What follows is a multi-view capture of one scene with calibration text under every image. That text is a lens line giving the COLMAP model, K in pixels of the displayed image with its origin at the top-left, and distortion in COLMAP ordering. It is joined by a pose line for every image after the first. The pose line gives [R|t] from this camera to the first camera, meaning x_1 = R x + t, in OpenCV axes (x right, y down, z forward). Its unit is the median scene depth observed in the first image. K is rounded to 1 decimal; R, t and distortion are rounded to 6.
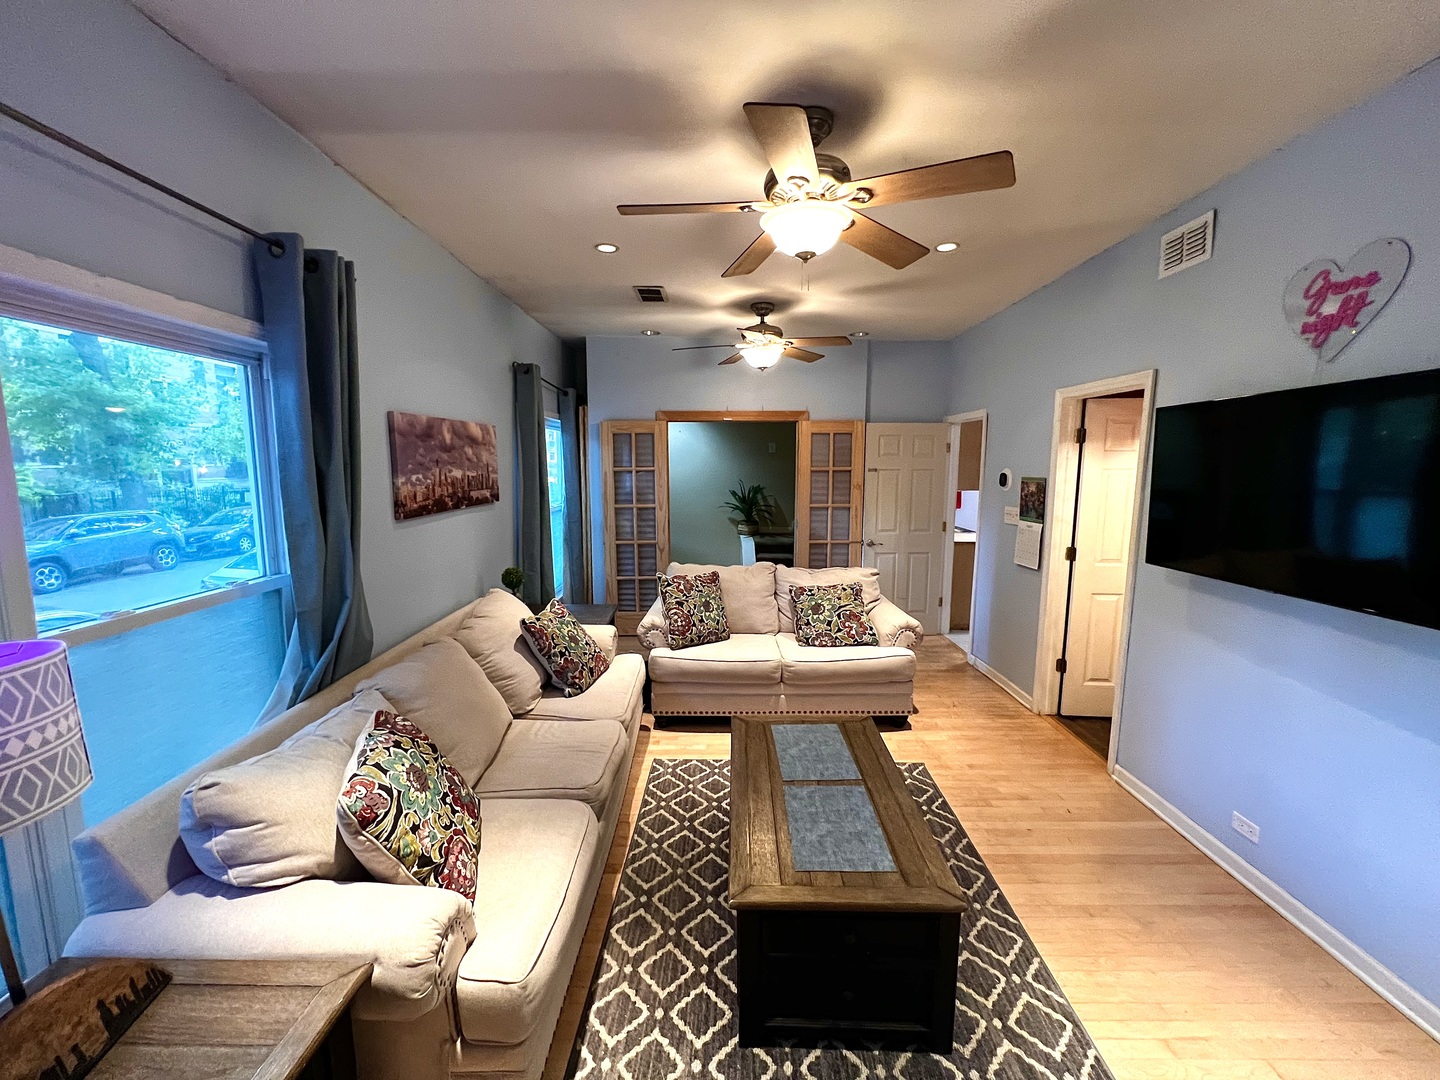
lens RADIAL K [[579.7, 0, 718.4], [0, 579.7, 537.4], [0, 0, 1]] dist [-0.004174, 0.000970]
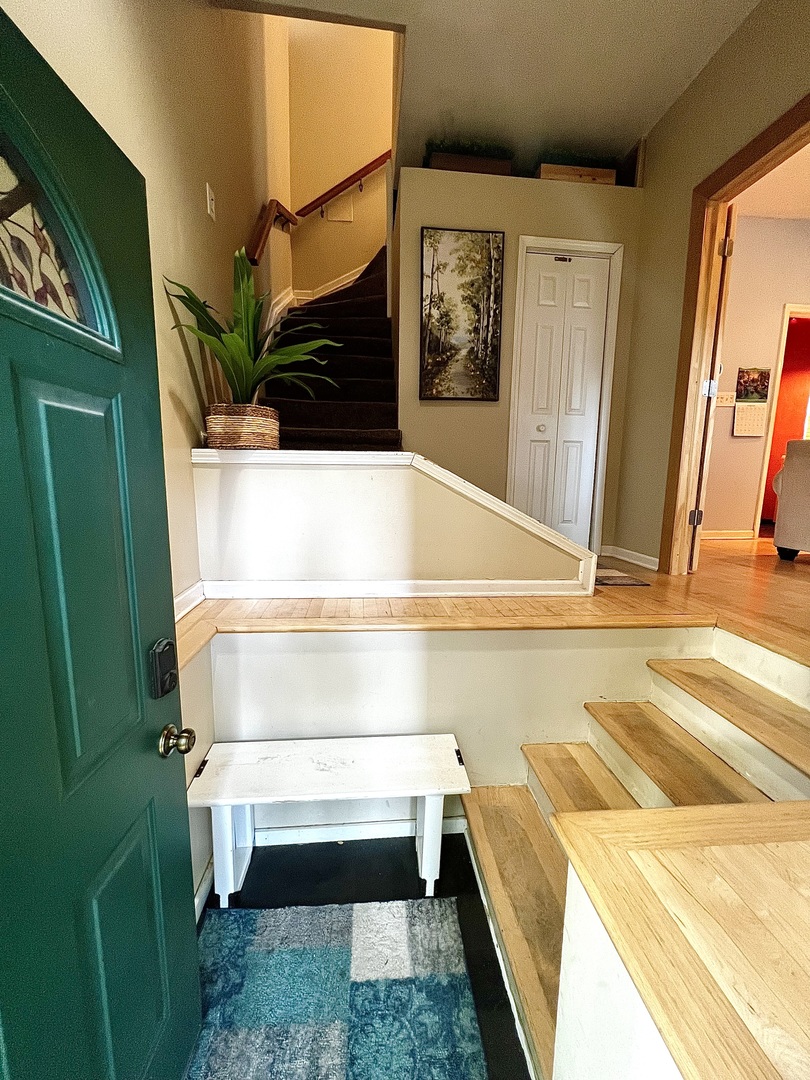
lens RADIAL K [[434.7, 0, 407.2], [0, 434.7, 539.0], [0, 0, 1]] dist [-0.004174, 0.000970]
pose [[-0.100489, -0.149018, 0.983715, -0.570171], [0.117038, 0.980085, 0.160423, 0.040785], [-0.988030, 0.131253, -0.081047, 2.586746]]
